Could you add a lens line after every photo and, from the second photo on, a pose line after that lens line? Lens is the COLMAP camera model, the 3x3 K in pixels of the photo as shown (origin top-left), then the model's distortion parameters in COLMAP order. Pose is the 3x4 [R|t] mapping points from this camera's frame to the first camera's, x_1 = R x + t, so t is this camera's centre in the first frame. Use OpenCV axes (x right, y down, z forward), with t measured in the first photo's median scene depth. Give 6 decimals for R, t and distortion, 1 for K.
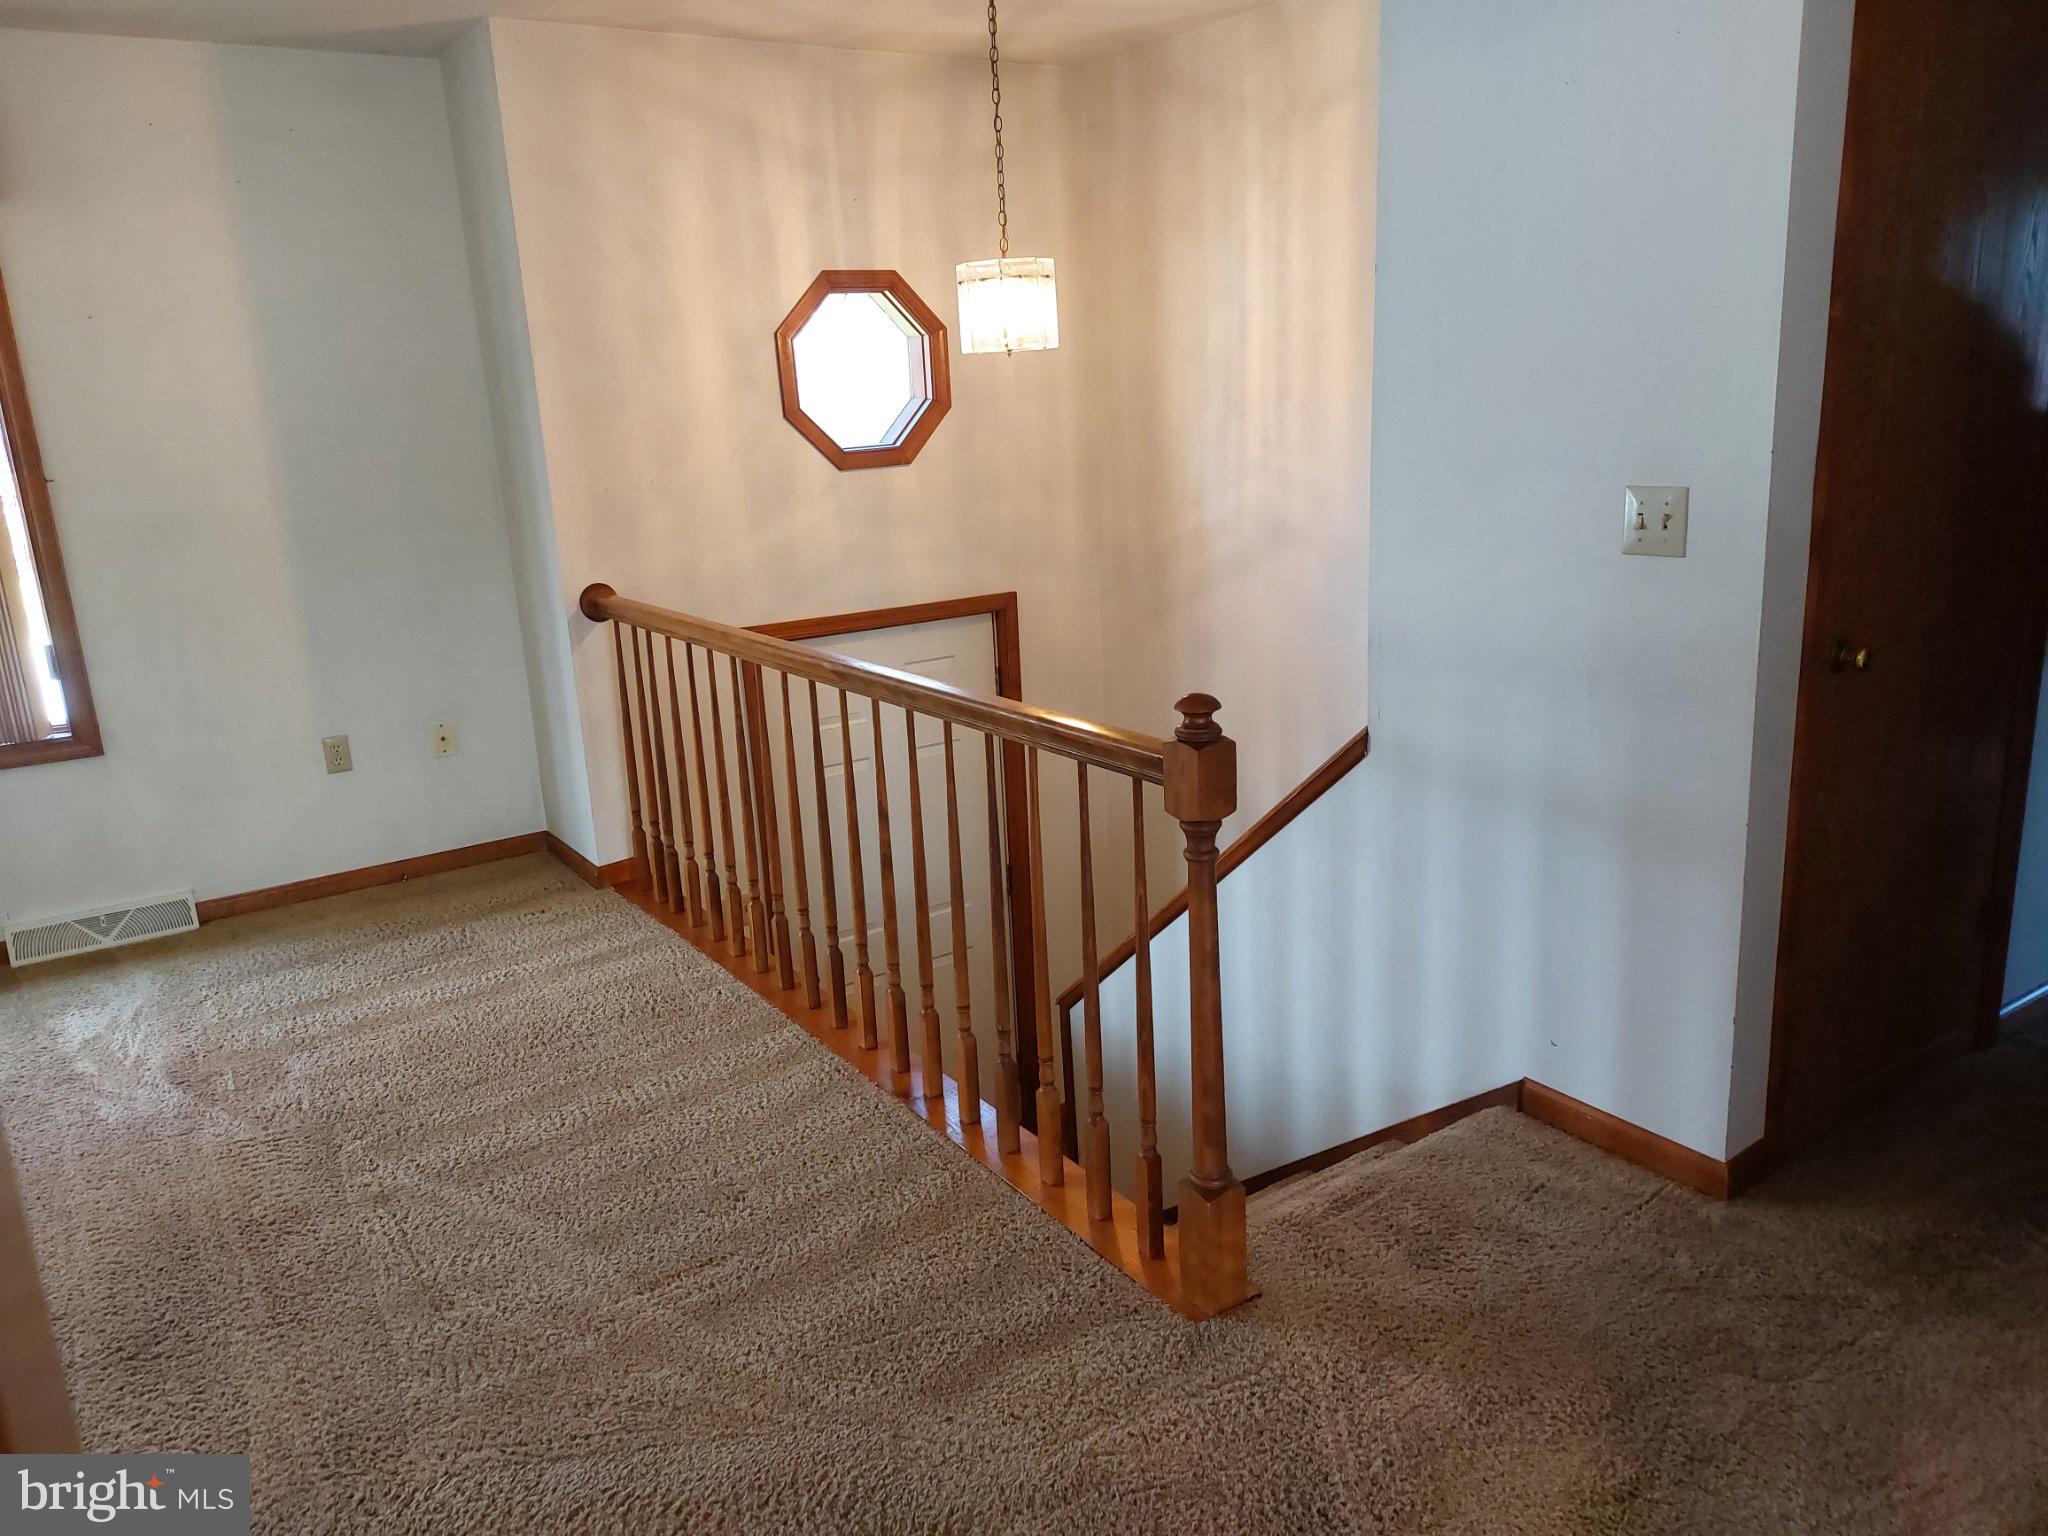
lens RADIAL K [[1479.5, 0, 1024.0], [0, 1479.5, 768.0], [0, 0, 1]] dist [0.071136, -0.086564]
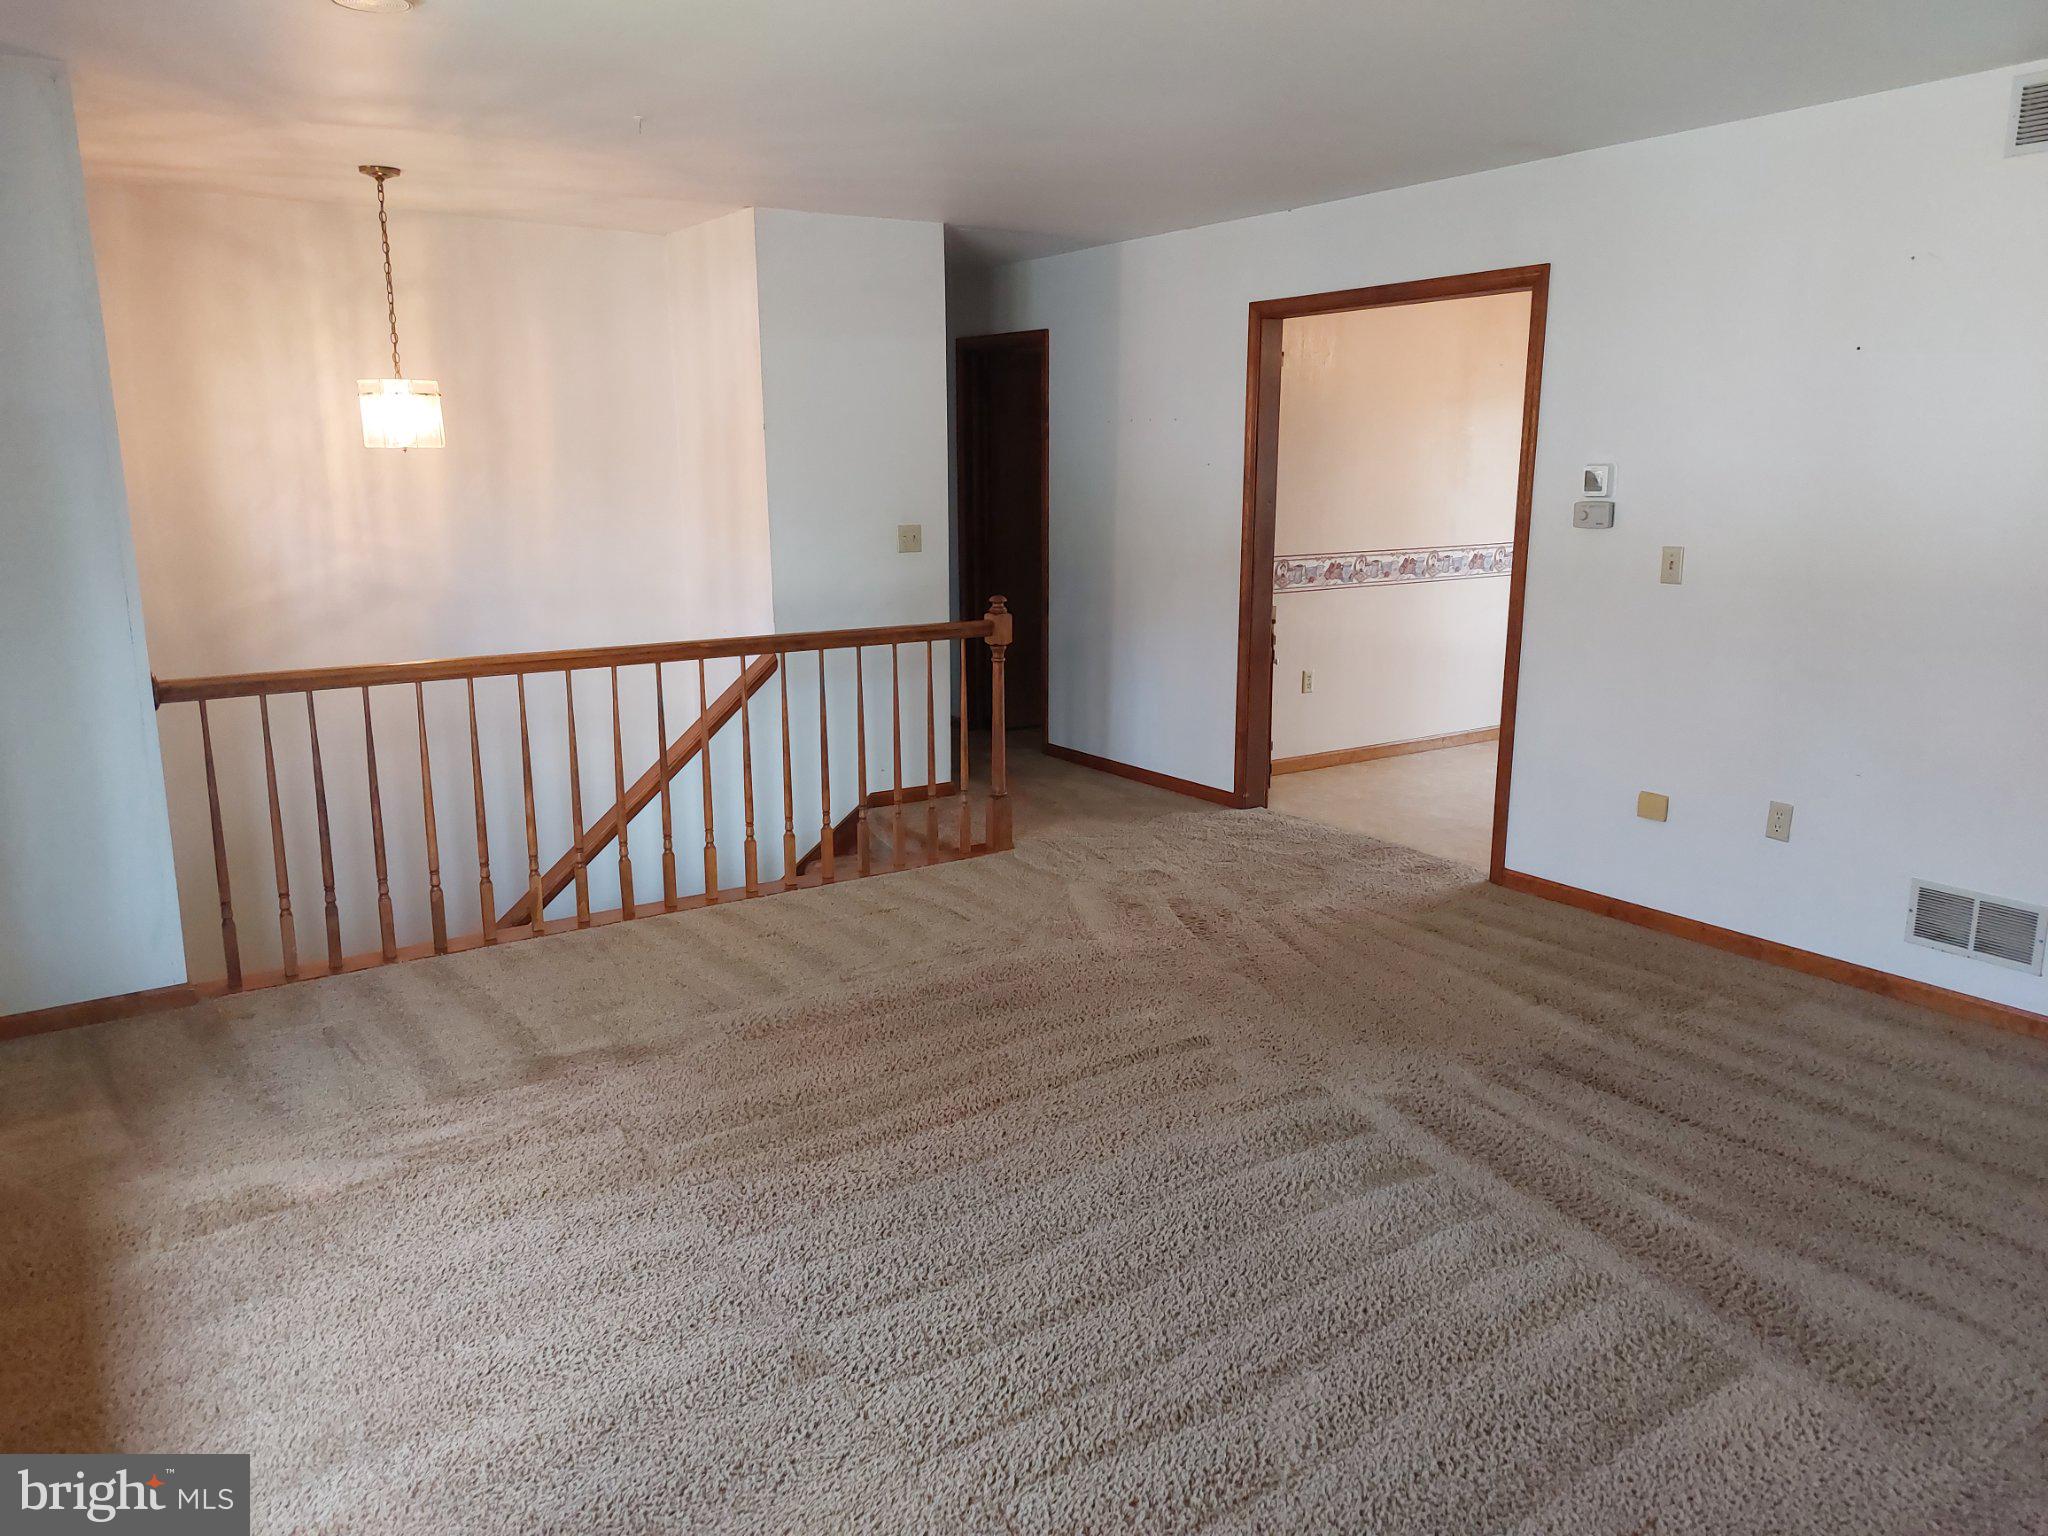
lens RADIAL K [[1479.5, 0, 1024.0], [0, 1479.5, 768.0], [0, 0, 1]] dist [0.071136, -0.086564]
pose [[-0.003595, -0.160195, 0.987079, -1.222784], [0.249895, 0.955623, 0.156001, -0.076532], [-0.968266, 0.247227, 0.036596, 0.453859]]
